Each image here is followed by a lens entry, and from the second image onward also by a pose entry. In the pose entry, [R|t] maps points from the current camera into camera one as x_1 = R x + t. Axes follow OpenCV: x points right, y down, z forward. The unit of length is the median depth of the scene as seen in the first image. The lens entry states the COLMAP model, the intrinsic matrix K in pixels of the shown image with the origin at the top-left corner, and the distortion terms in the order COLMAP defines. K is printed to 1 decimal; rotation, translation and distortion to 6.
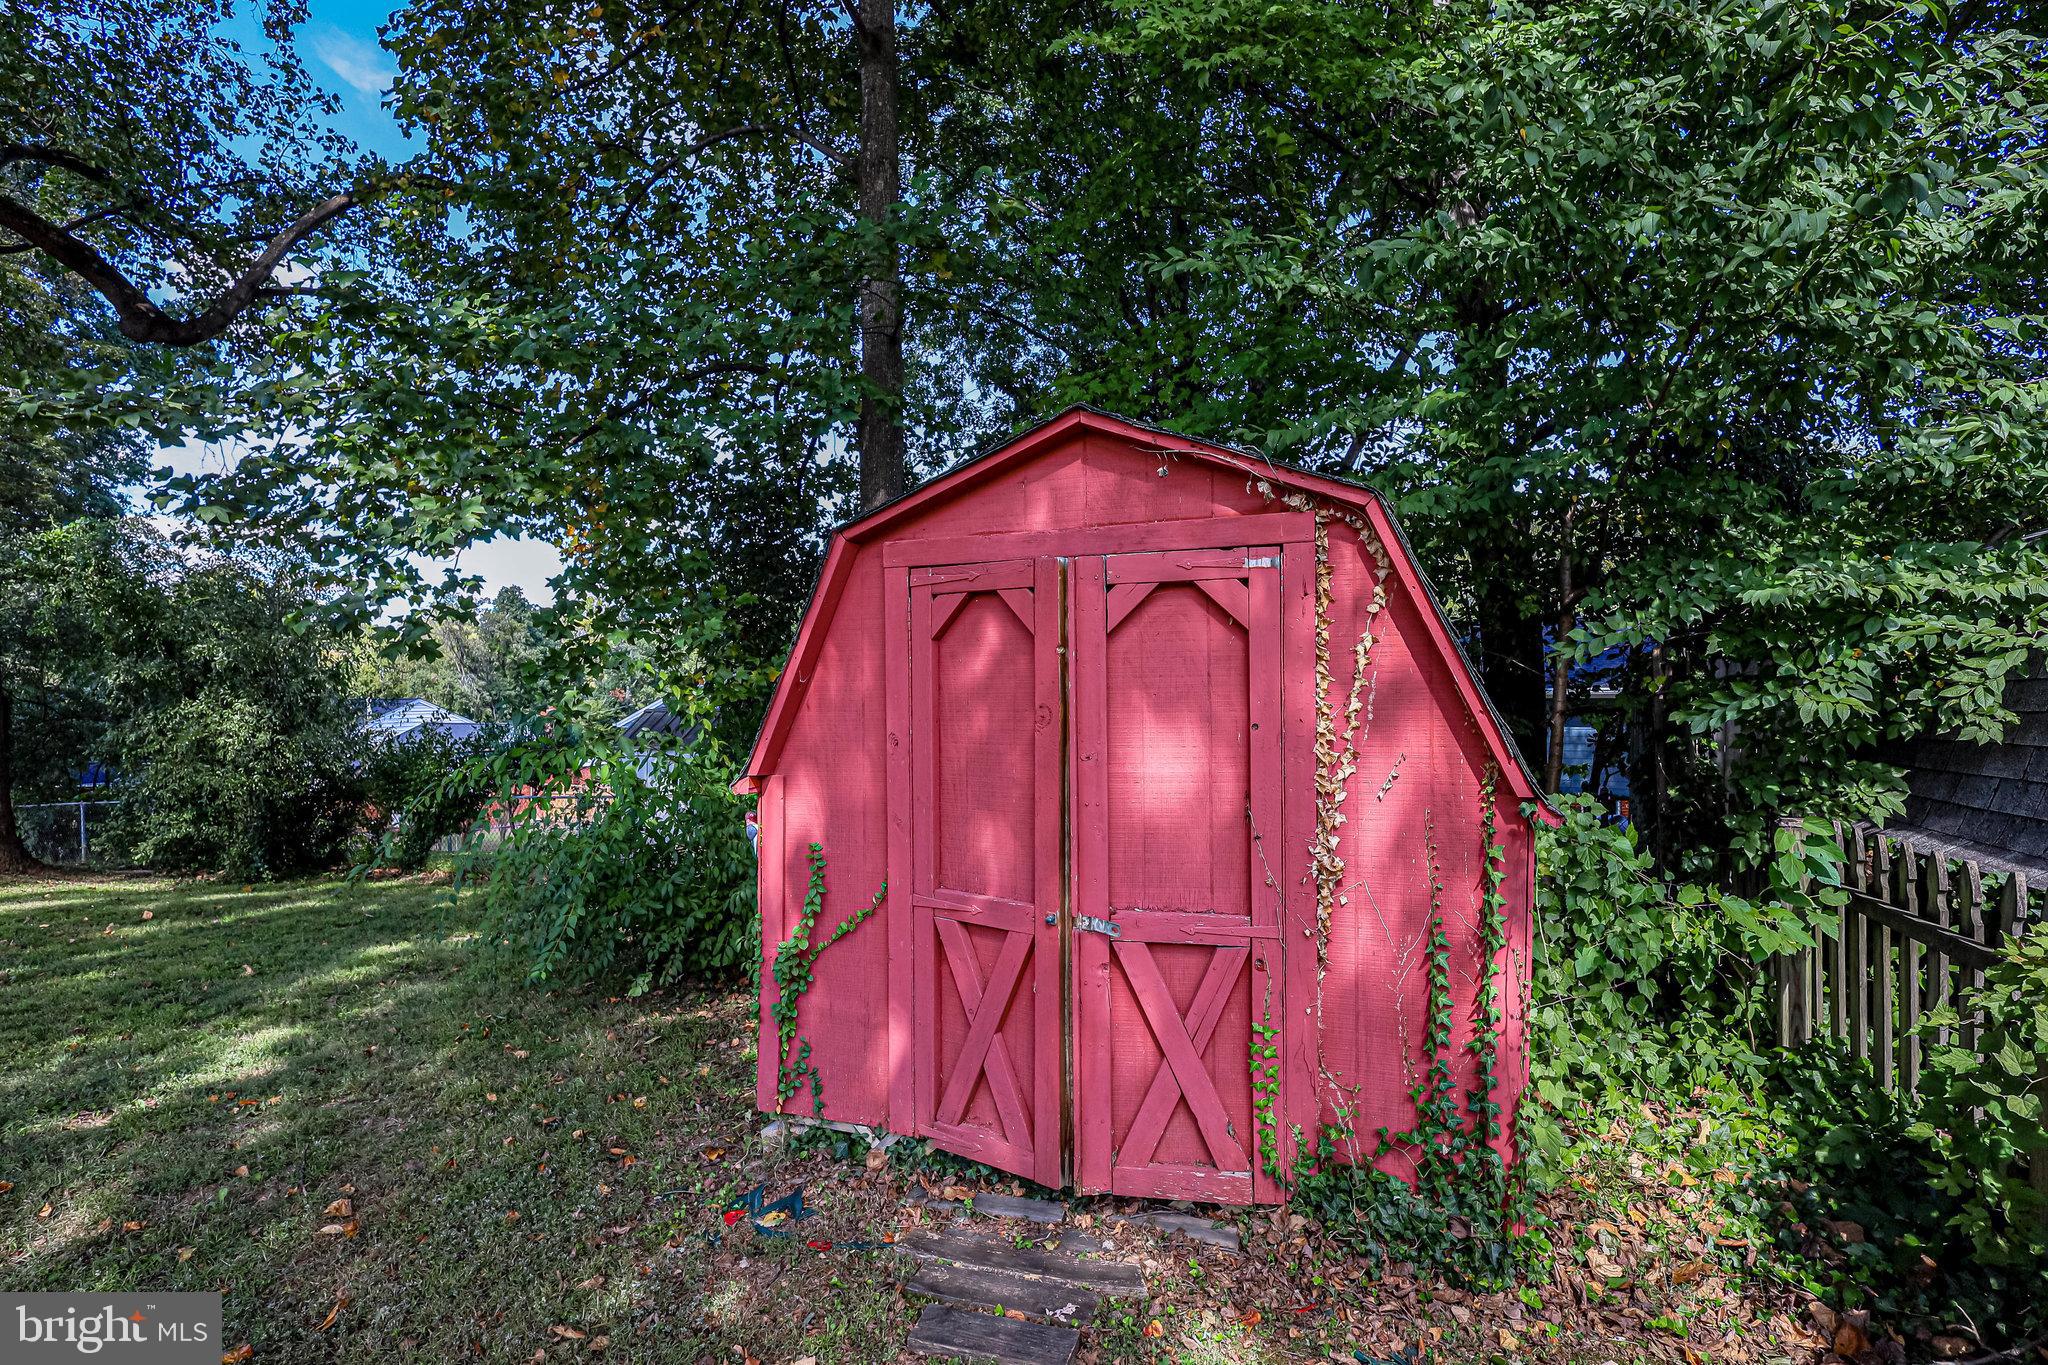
lens RADIAL K [[950.4, 0, 1019.2], [0, 950.4, 677.5], [0, 0, 1]] dist [0.000871, 0.000056]
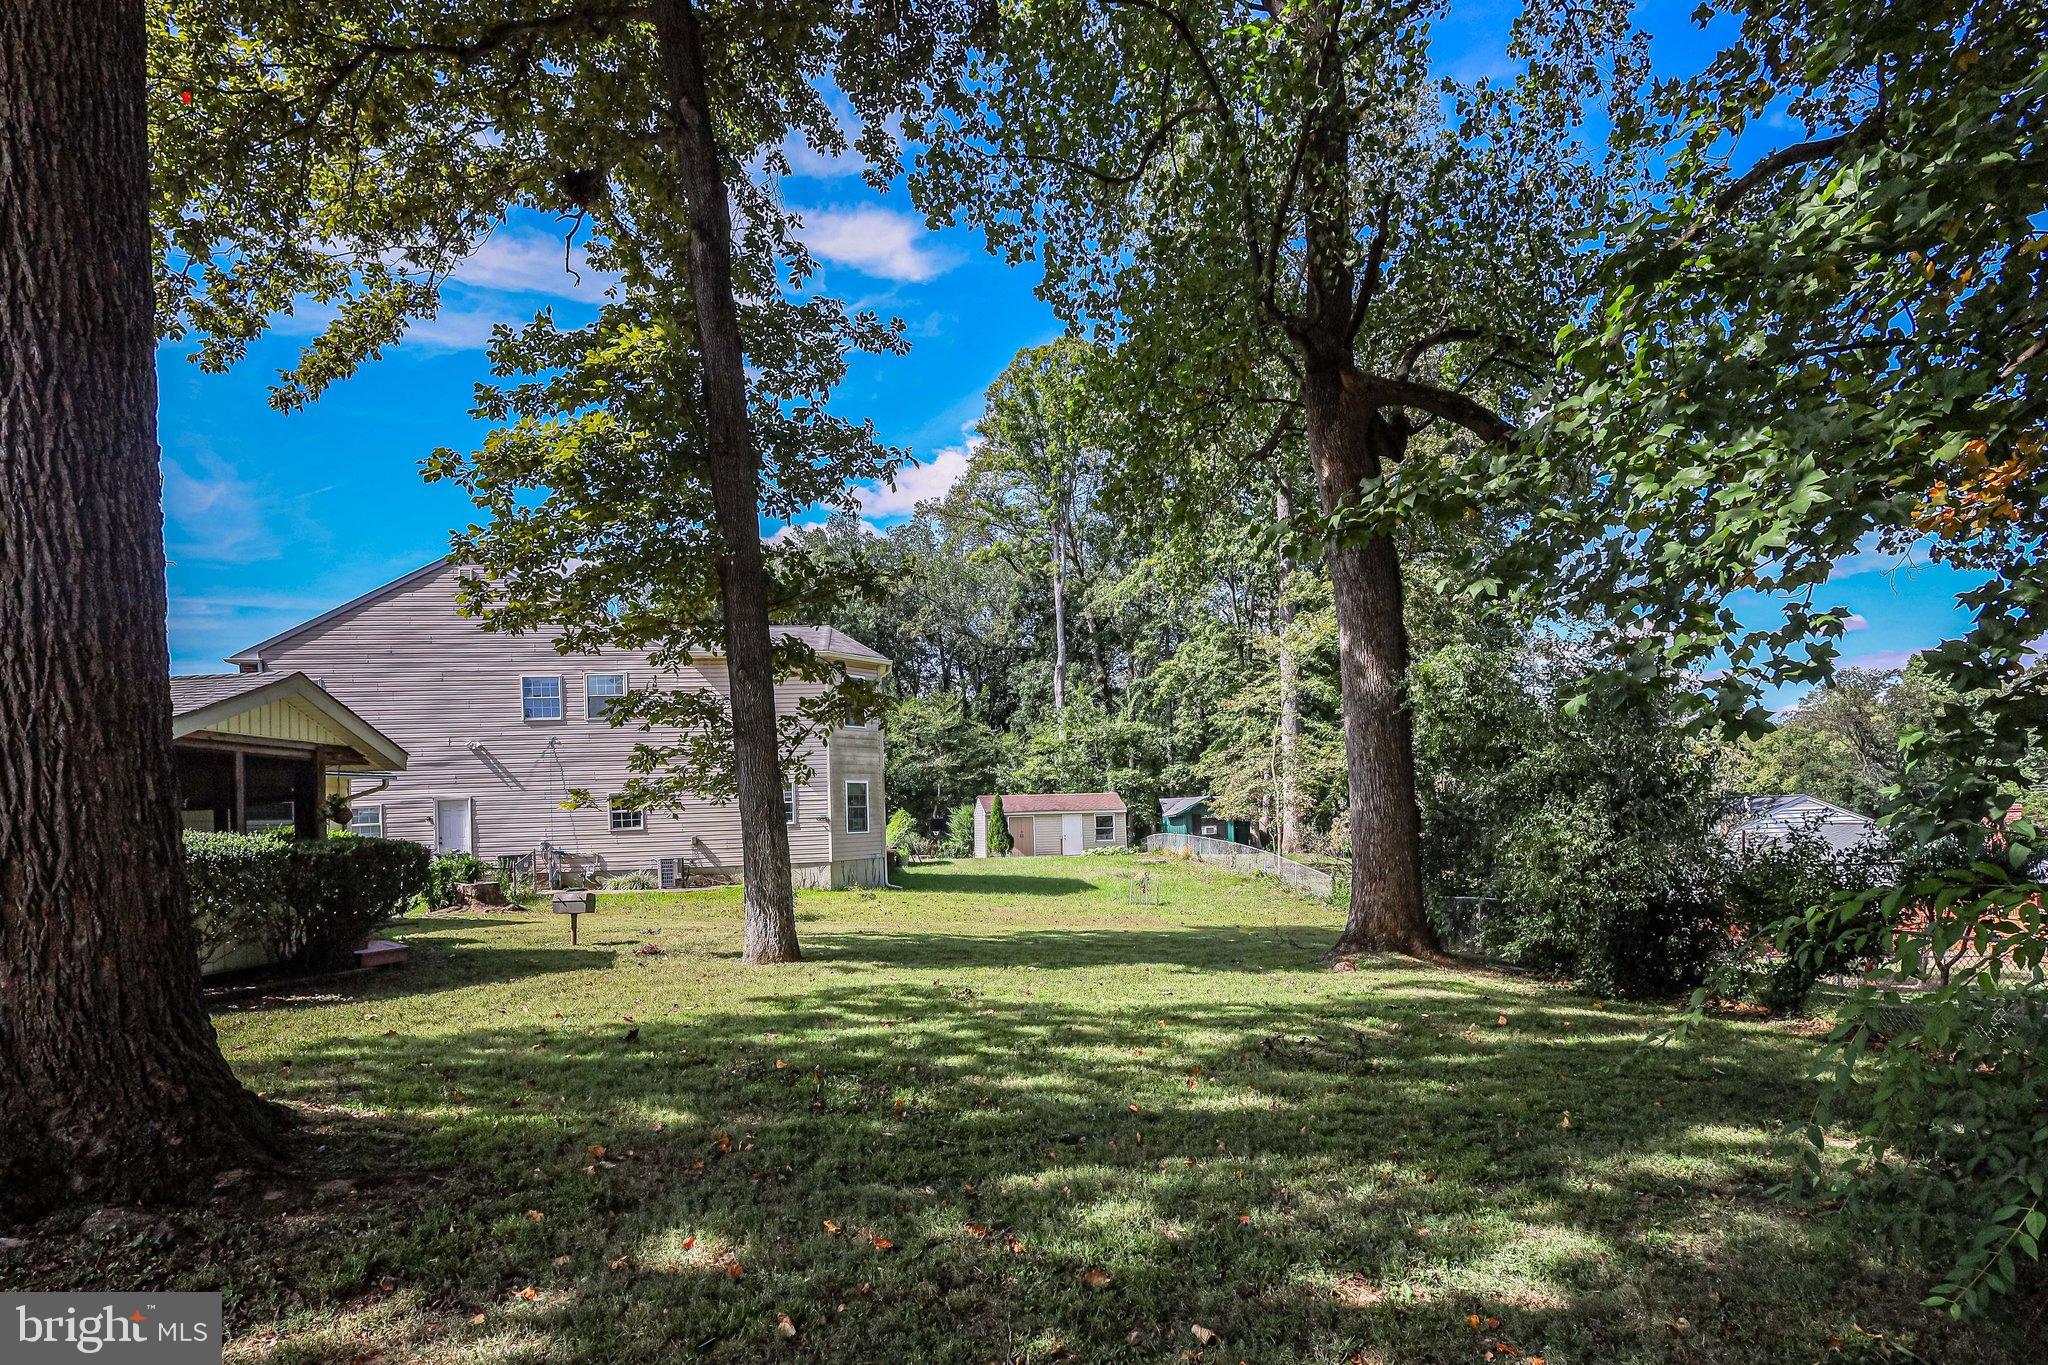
lens RADIAL K [[1000.0, 0, 1026.9], [0, 1000.0, 817.7], [0, 0, 1]] dist [-0.000411, -0.025641]
pose [[0.332409, 0.002117, -0.943133, -0.124335], [0.039672, 0.999081, 0.016225, -0.000346], [0.942300, -0.042810, 0.332020, 0.251304]]
